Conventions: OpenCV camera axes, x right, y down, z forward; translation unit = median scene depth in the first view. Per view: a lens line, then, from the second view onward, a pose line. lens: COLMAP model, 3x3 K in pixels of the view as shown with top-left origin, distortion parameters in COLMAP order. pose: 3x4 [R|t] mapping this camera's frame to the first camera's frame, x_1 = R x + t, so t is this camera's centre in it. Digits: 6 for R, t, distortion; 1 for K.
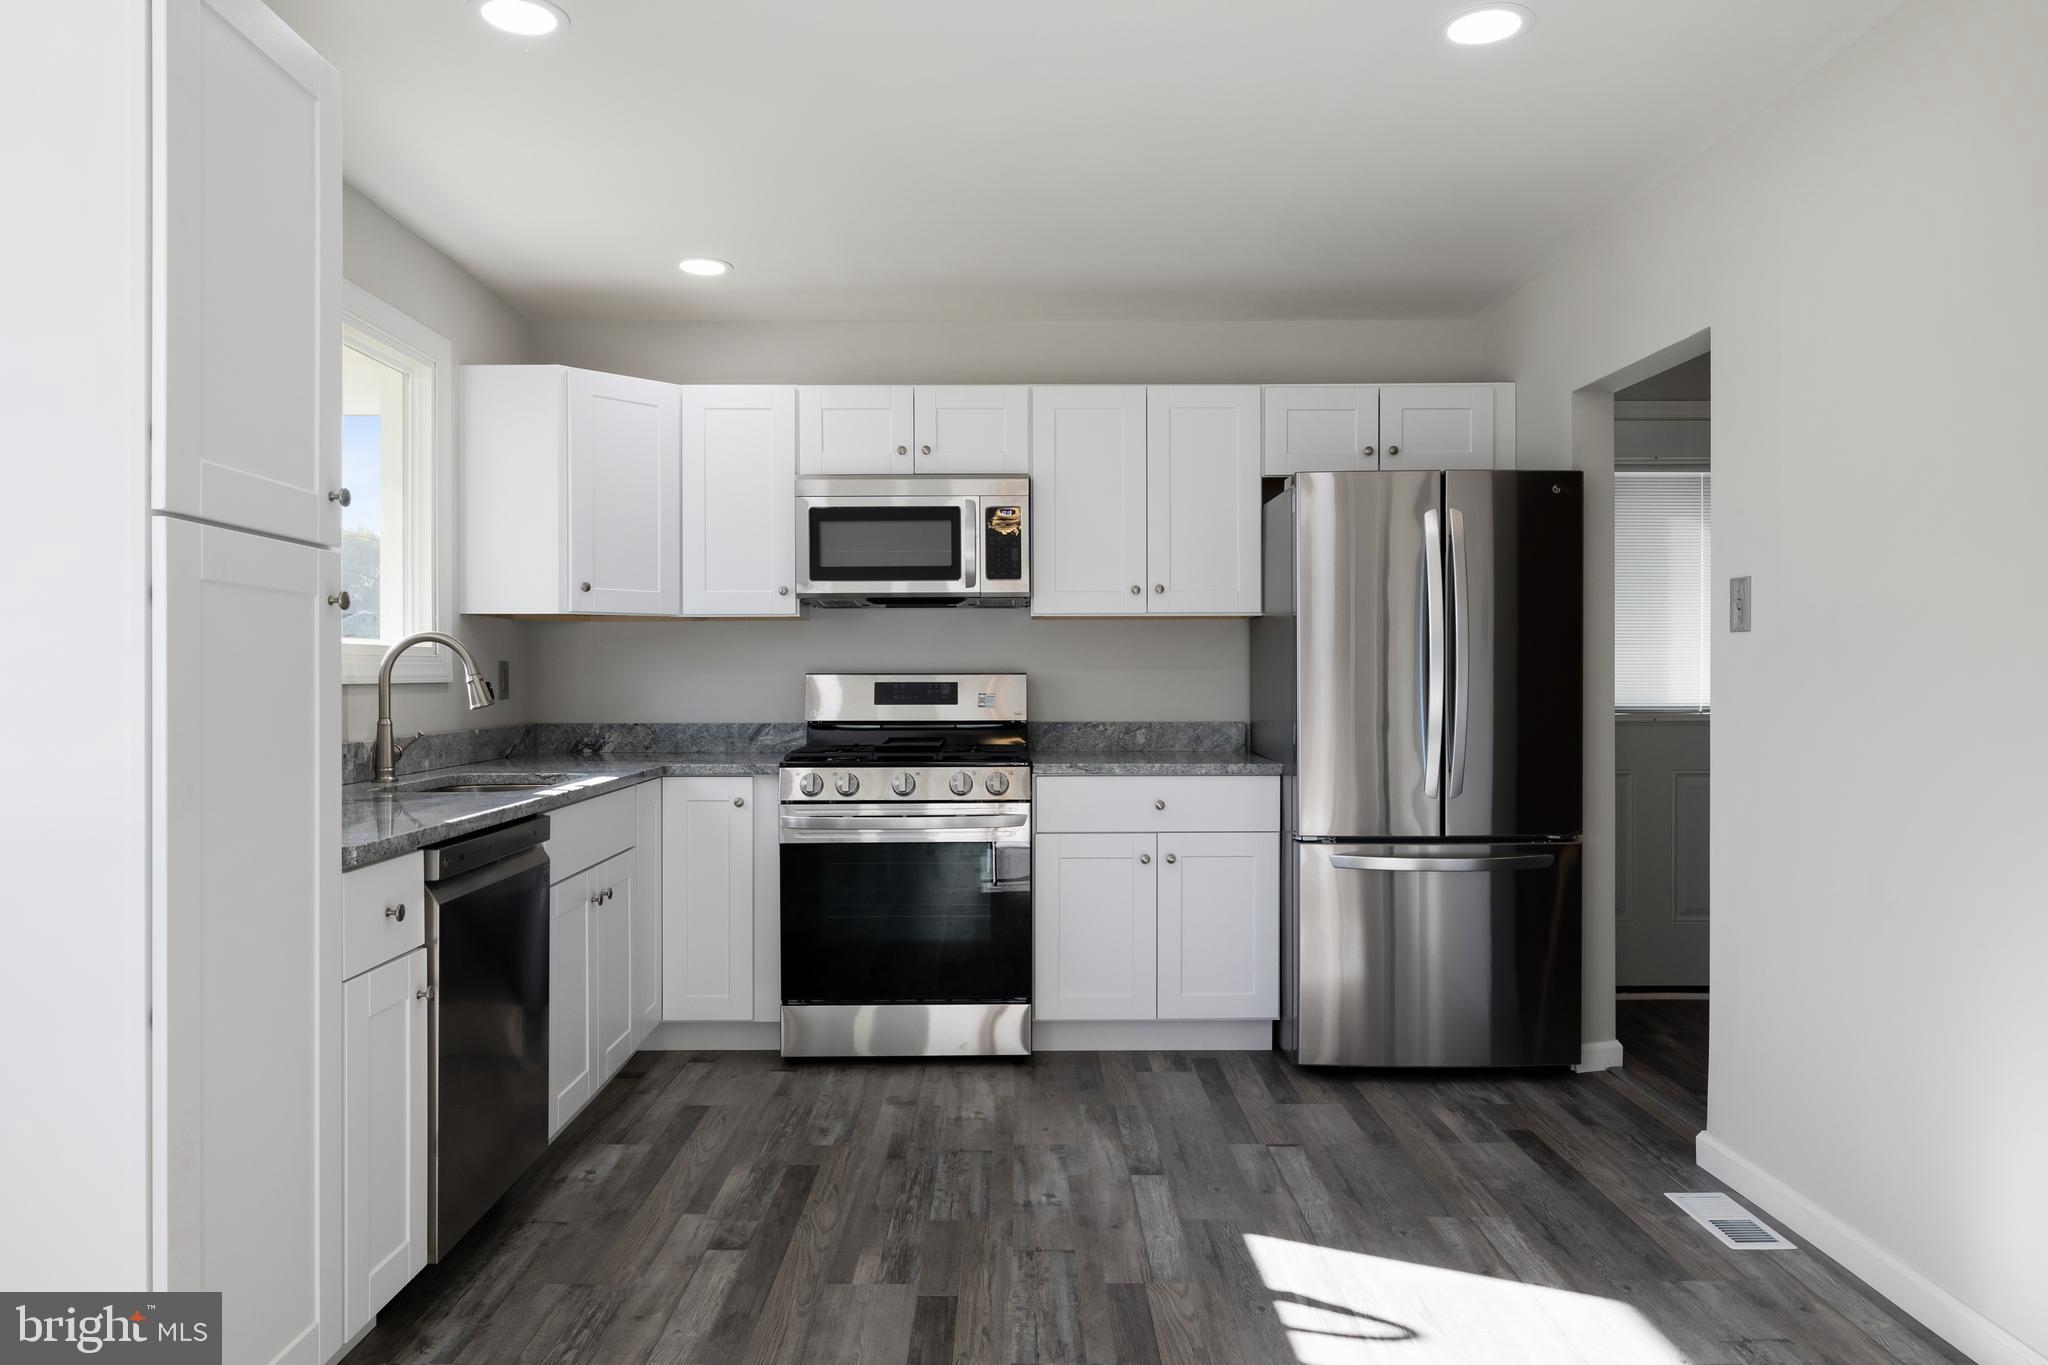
lens RADIAL K [[1339.0, 0, 1028.3], [0, 1339.0, 668.6], [0, 0, 1]] dist [-0.011925, 0.001770]
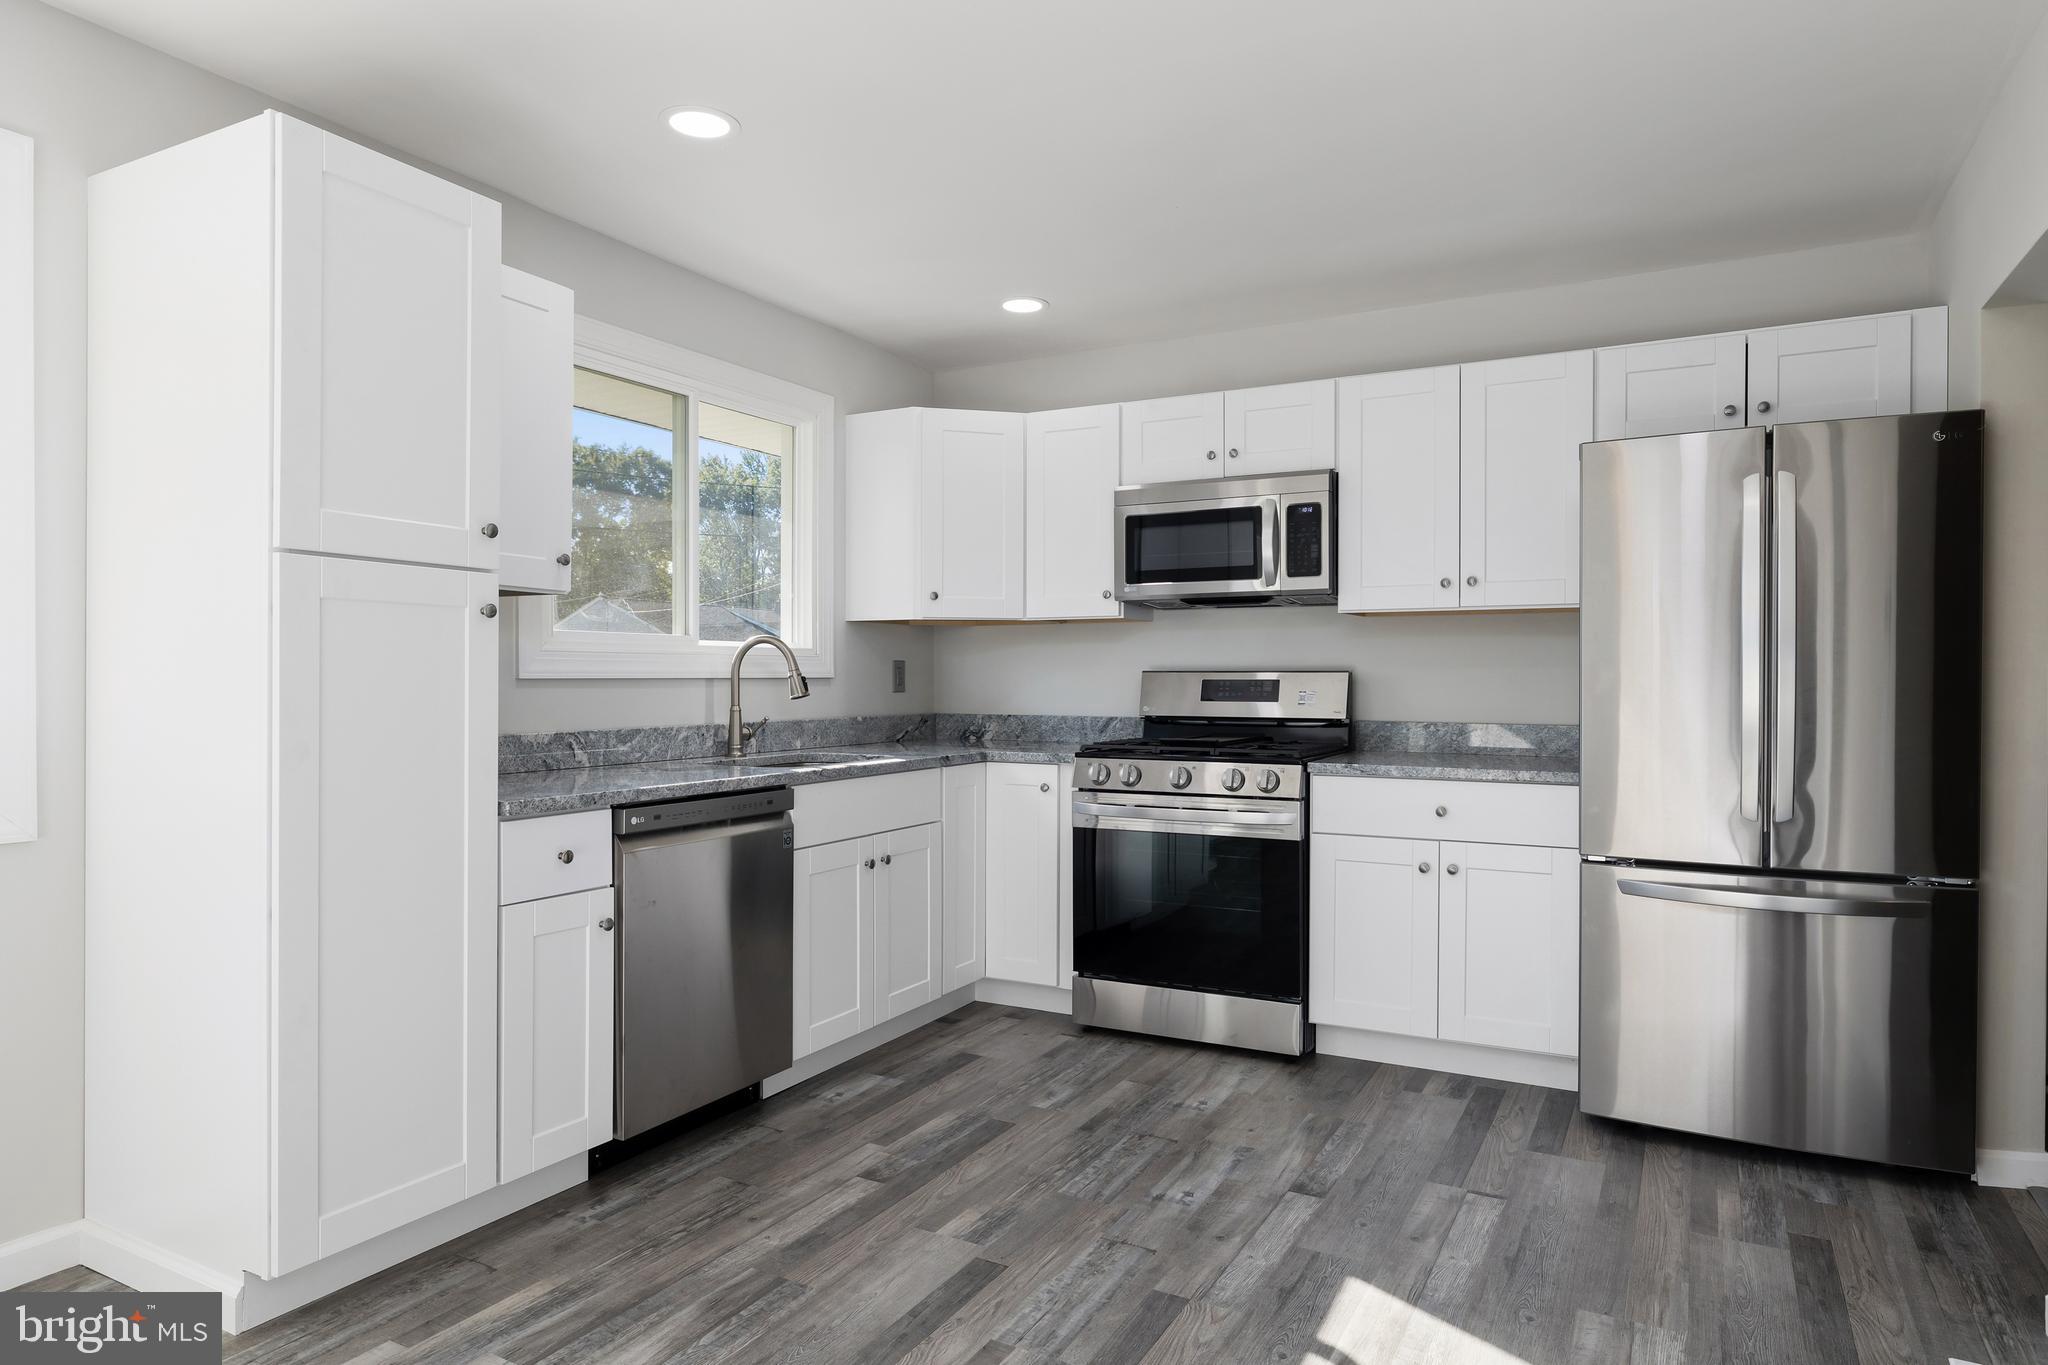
lens RADIAL K [[1232.4, 0, 1028.9], [0, 1232.4, 677.4], [0, 0, 1]] dist [-0.004147, -0.003130]
pose [[0.875030, 0.003590, -0.484056, 0.274358], [-0.000687, 0.999981, 0.006176, 0.003021], [0.484068, -0.005072, 0.875015, 0.109648]]
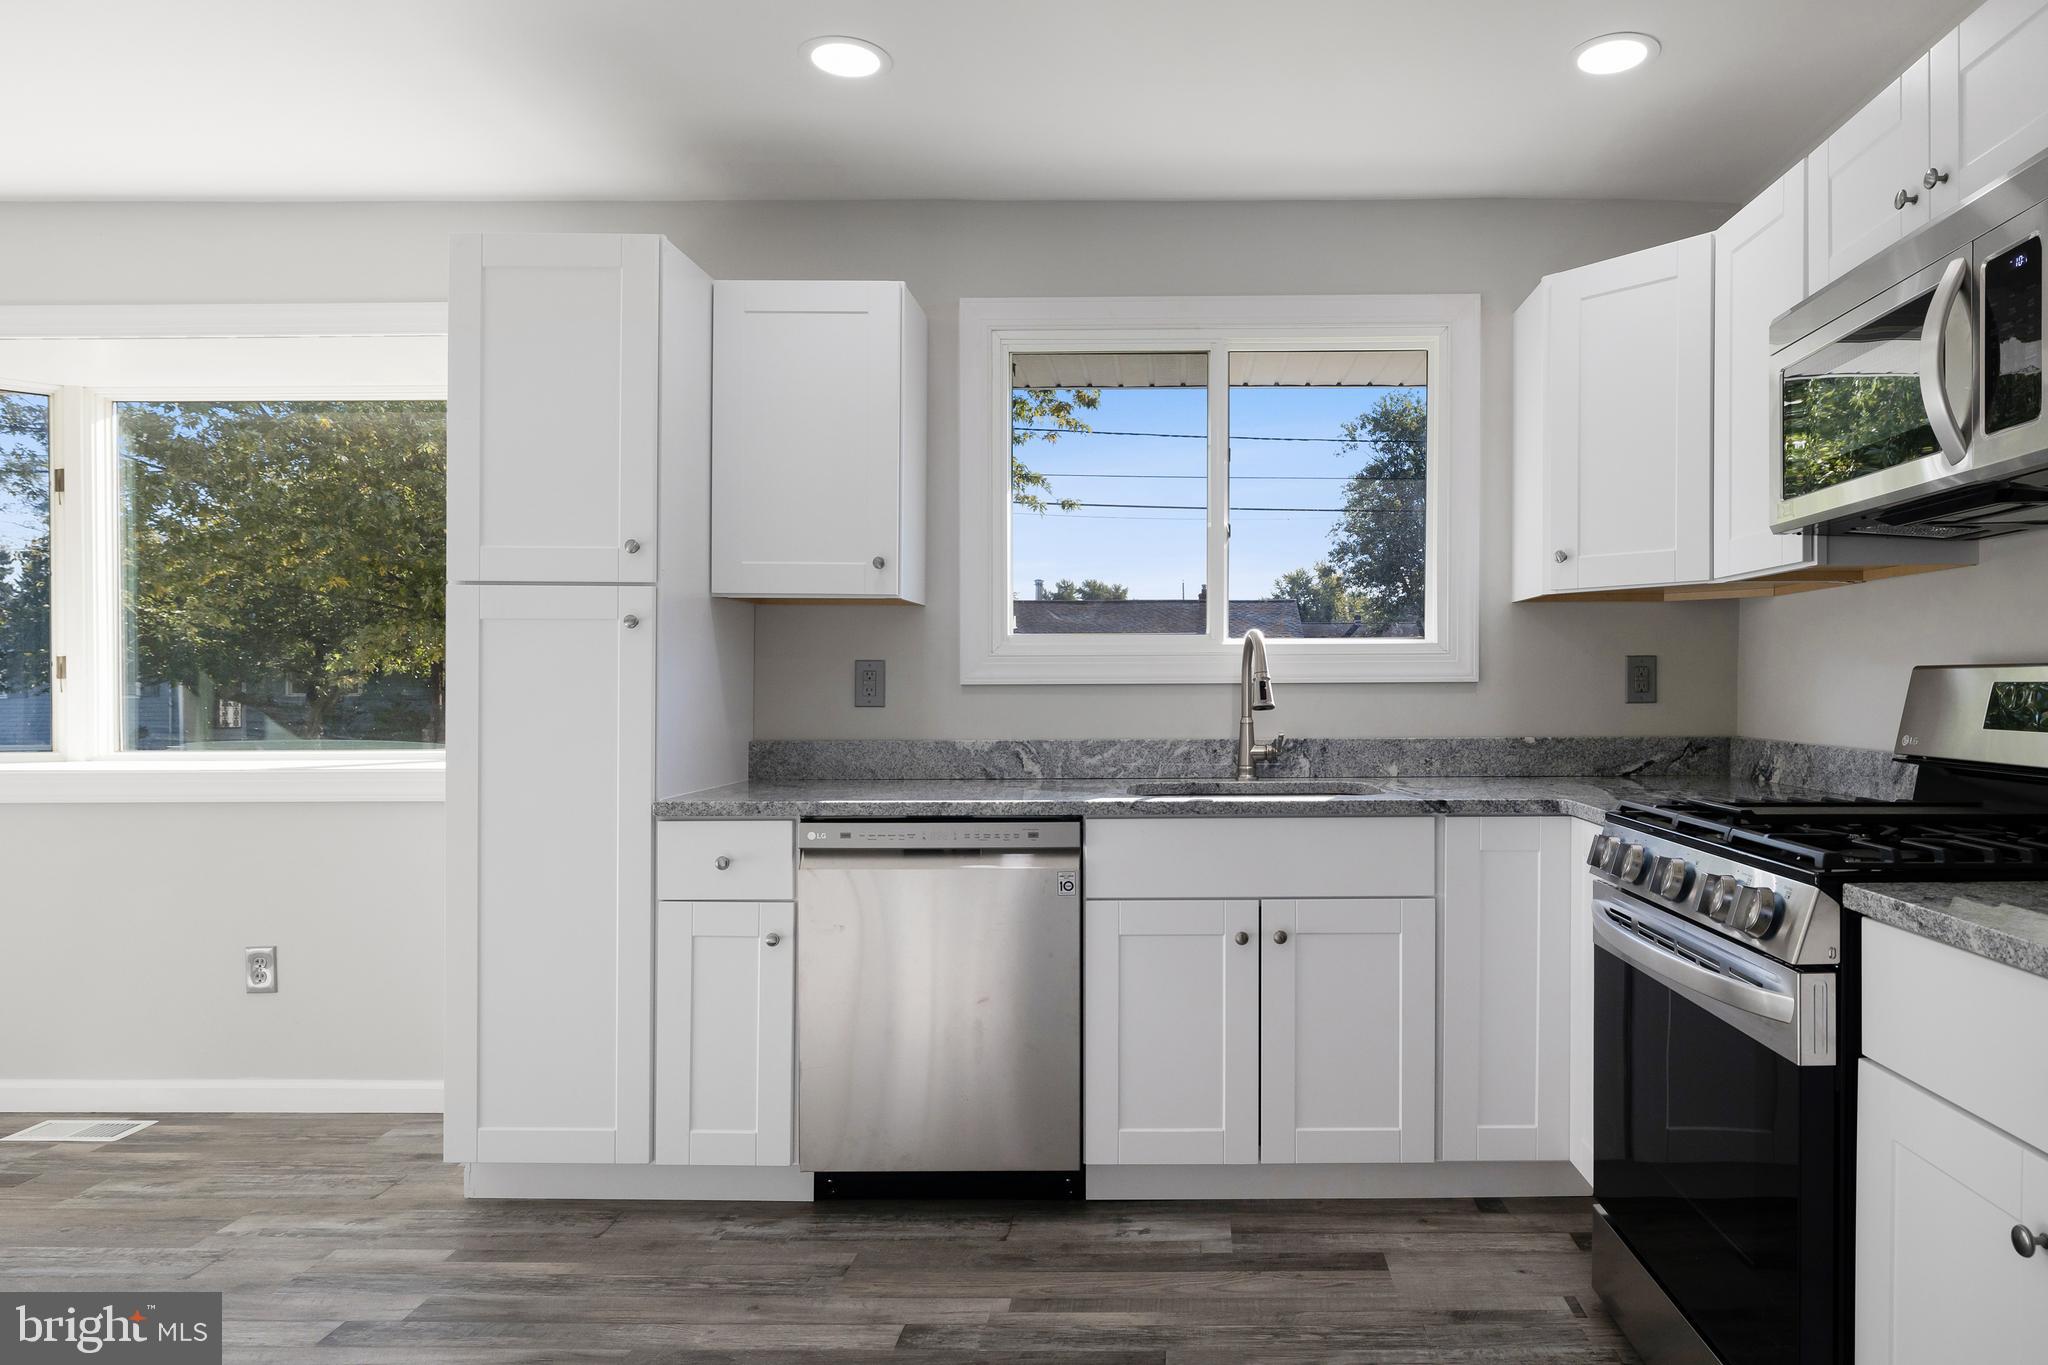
lens RADIAL K [[1217.6, 0, 1109.7], [0, 1217.6, 692.2], [0, 0, 1]] dist [0.012901, -0.000030]
pose [[-0.023995, 0.007063, -0.999687, 0.391564], [0.010417, 0.999923, 0.006815, 0.009328], [0.999658, -0.010251, -0.024067, 0.809360]]
